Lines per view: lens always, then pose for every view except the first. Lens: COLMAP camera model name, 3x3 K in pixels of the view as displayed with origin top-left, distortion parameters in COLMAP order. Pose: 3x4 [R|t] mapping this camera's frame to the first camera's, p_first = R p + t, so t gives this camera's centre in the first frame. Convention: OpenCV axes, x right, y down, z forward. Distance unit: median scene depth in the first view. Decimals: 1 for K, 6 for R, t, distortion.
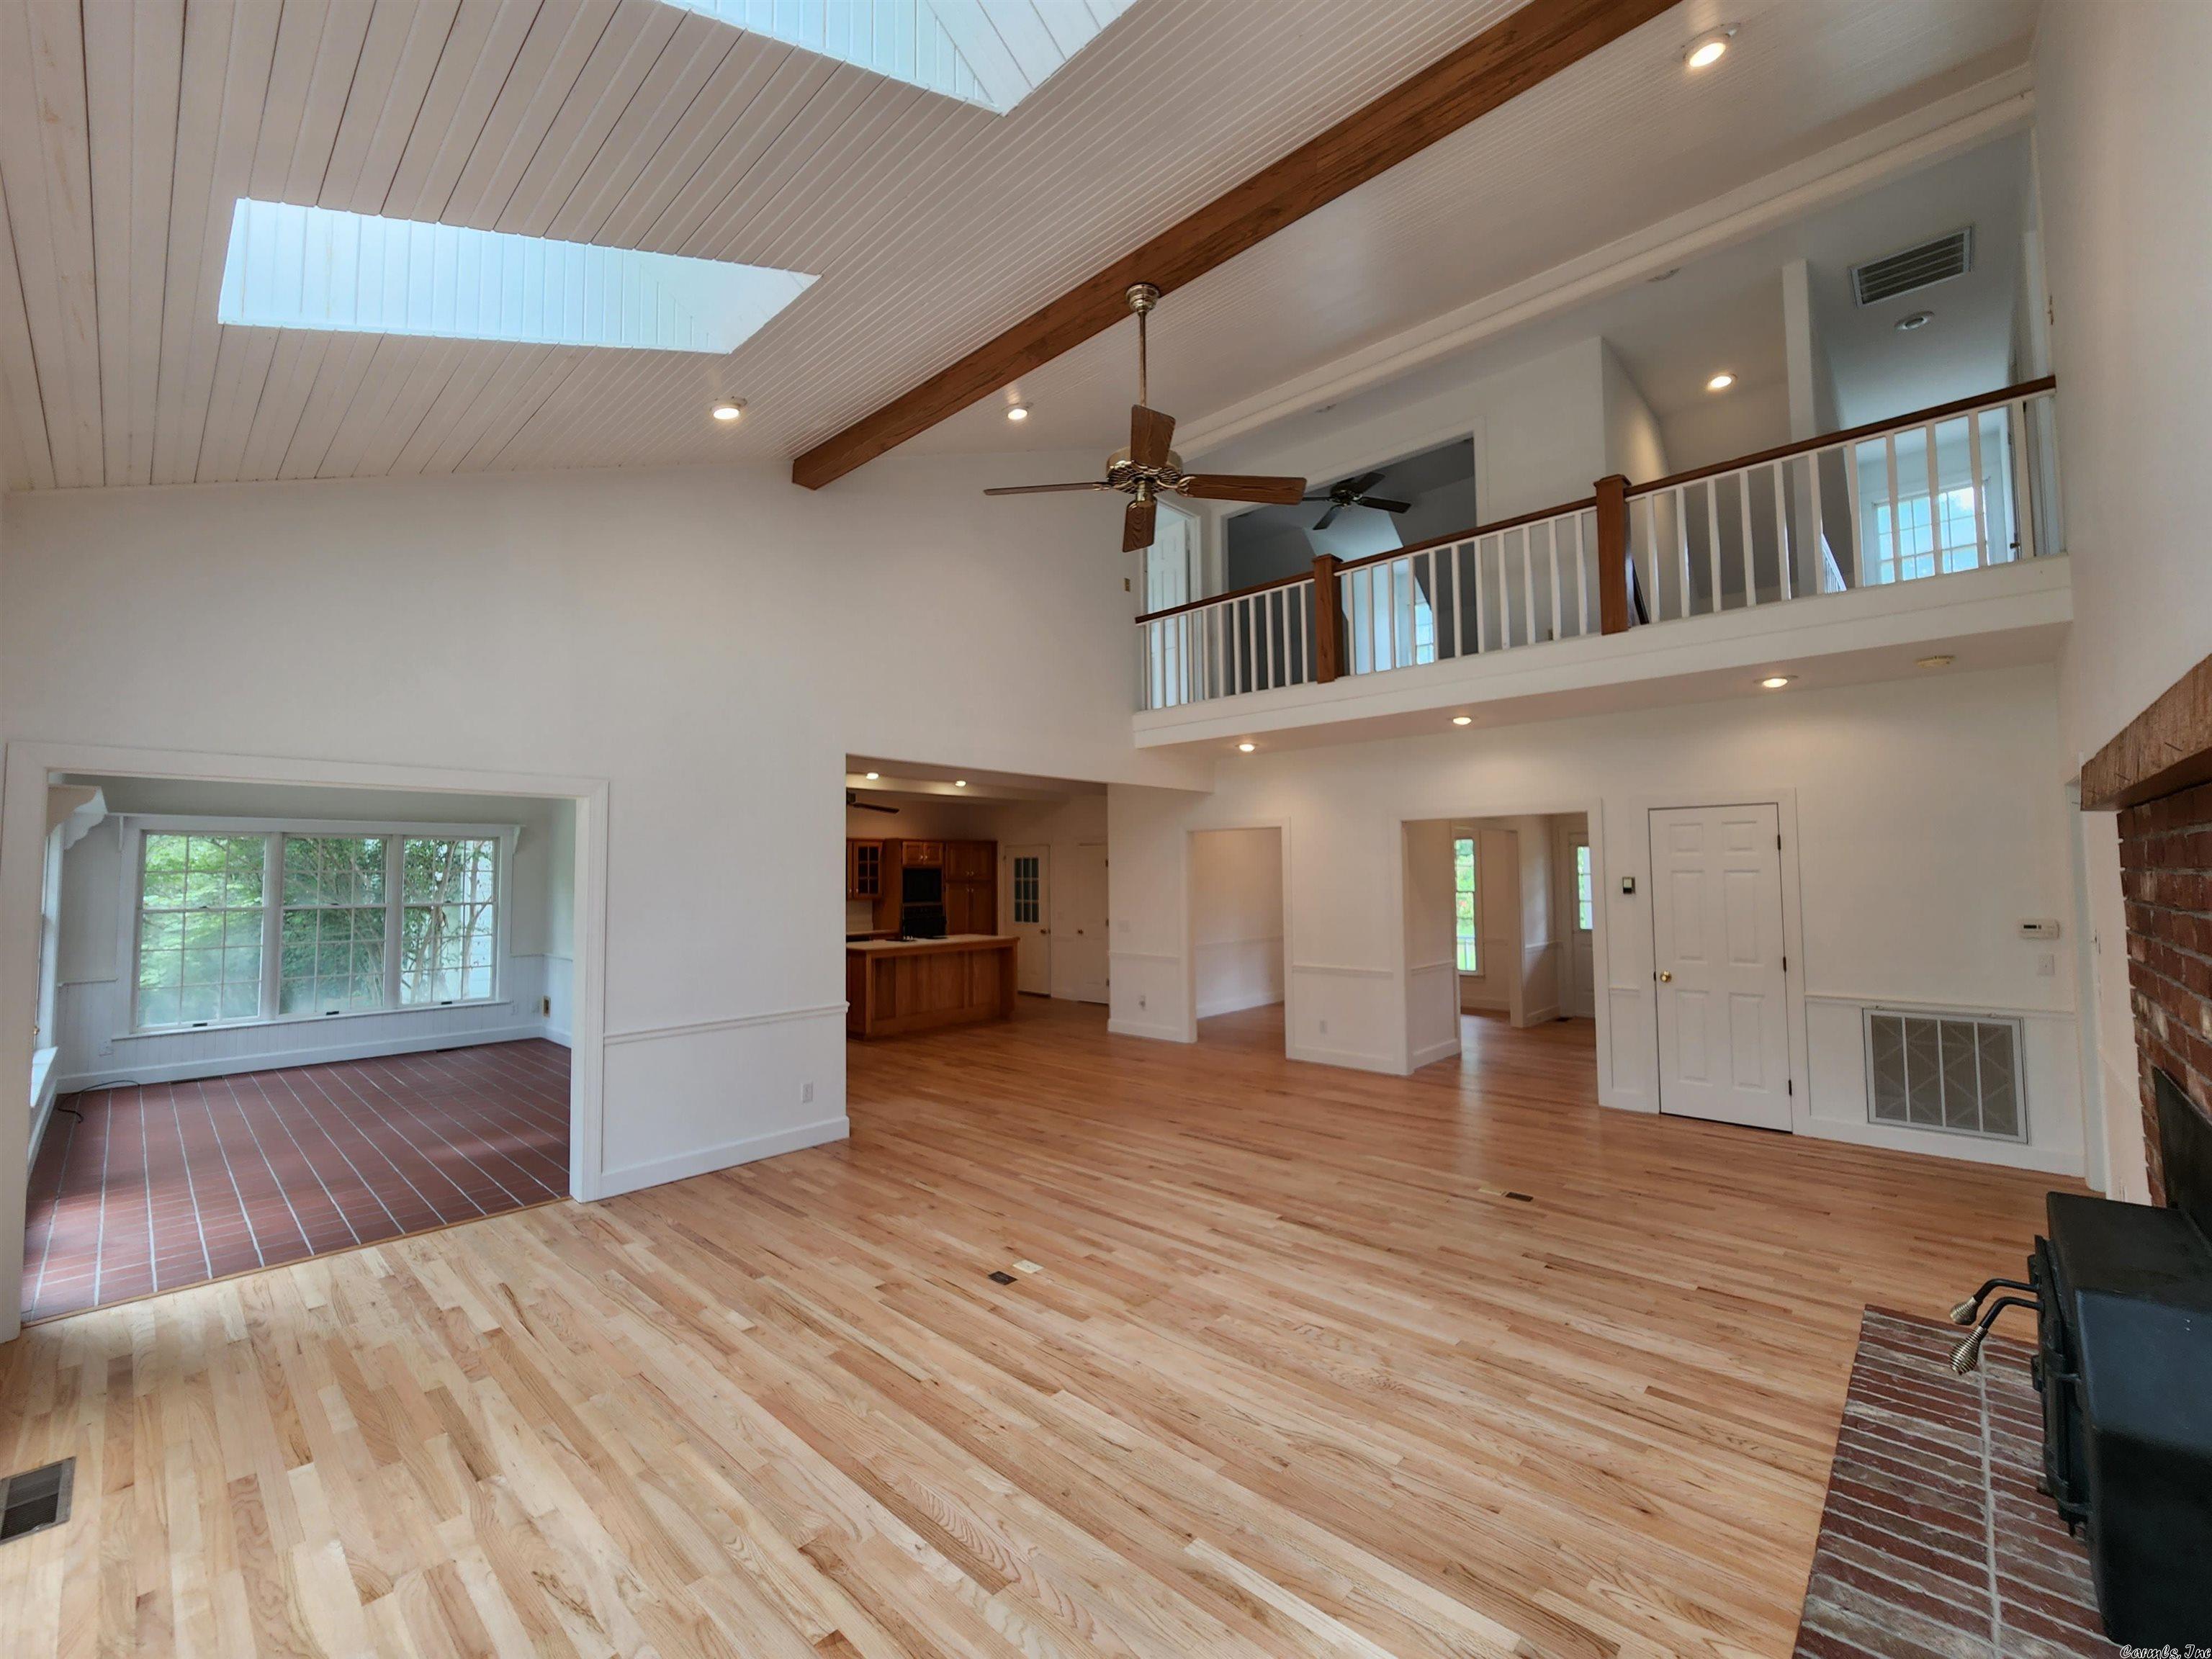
lens RADIAL K [[908.0, 0, 1109.5], [0, 908.0, 825.8], [0, 0, 1]] dist [-0.001935, 0.000056]
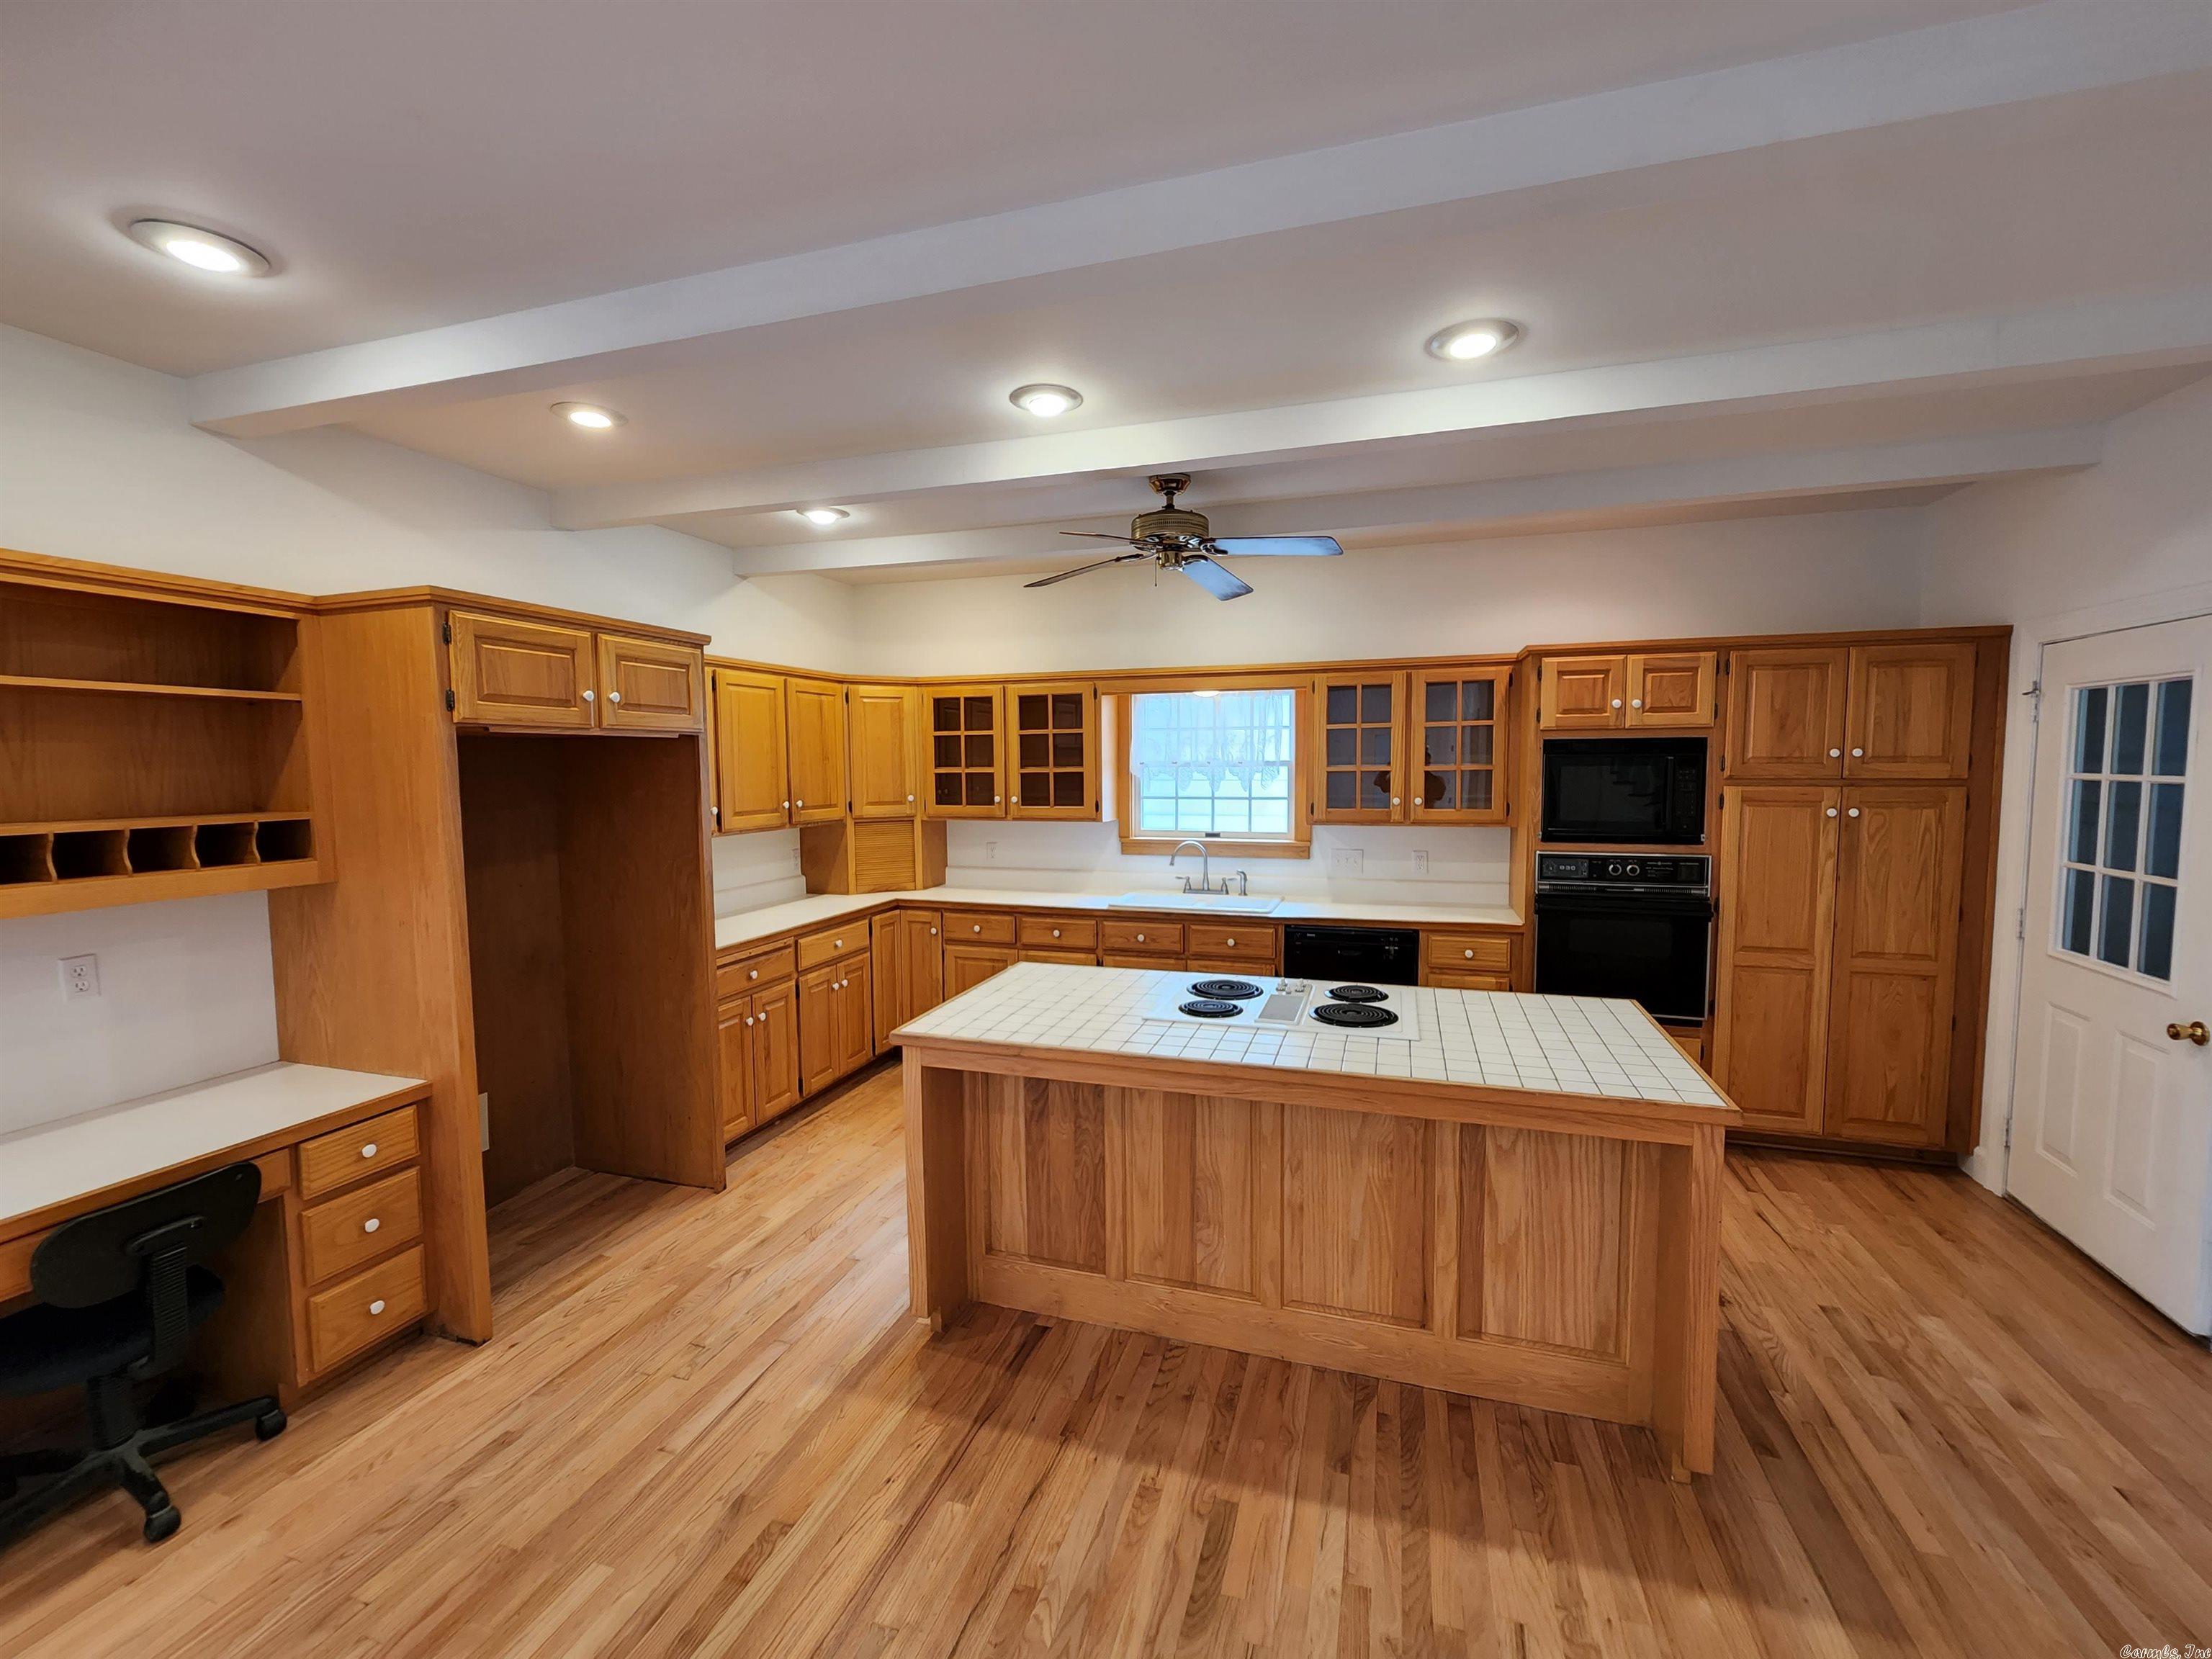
lens RADIAL K [[914.1, 0, 1108.4], [0, 914.1, 828.6], [0, 0, 1]] dist [-0.001324, -0.000669]
pose [[0.422642, 0.071459, -0.903475, 0.017406], [0.053409, 0.993190, 0.103539, 0.085590], [0.904721, -0.092014, 0.415948, 1.668235]]
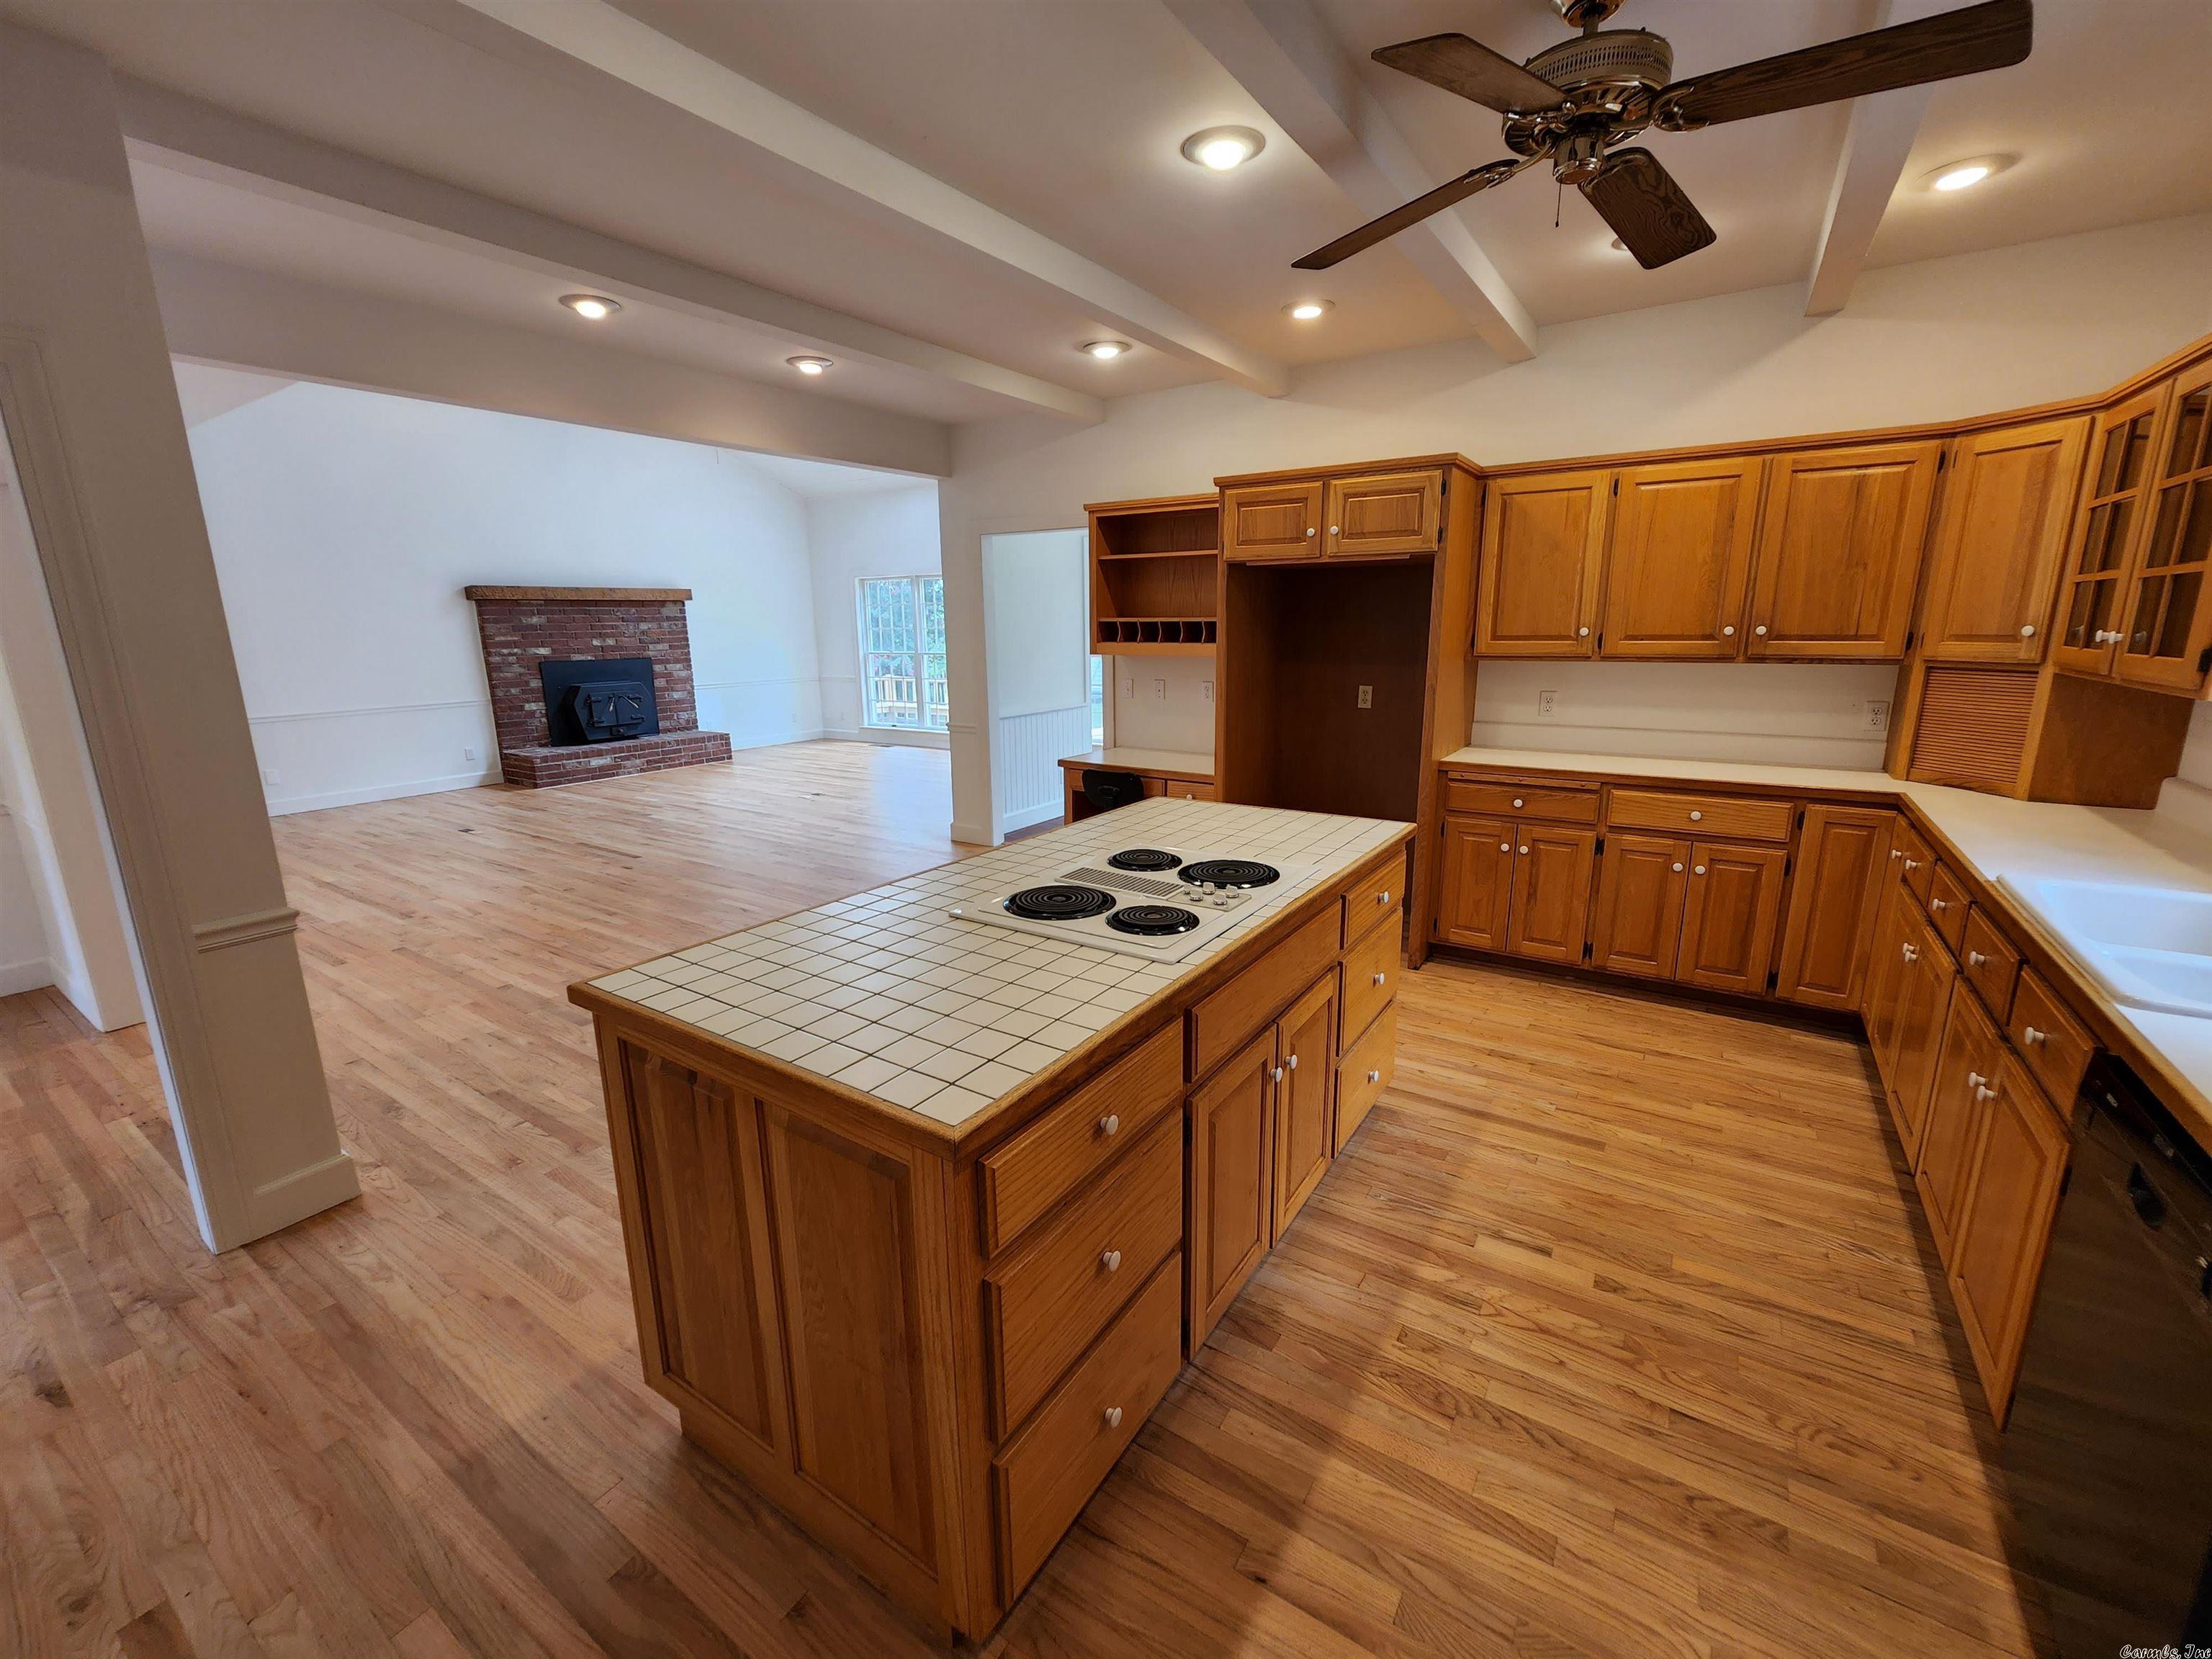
lens RADIAL K [[911.5, 0, 1105.6], [0, 911.5, 825.1], [0, 0, 1]] dist [-0.002069, 0.000549]
pose [[-0.987114, 0.055618, -0.150040, -0.340711], [0.029580, 0.984915, 0.170490, 0.150622], [0.157259, 0.163855, -0.973869, 2.370636]]
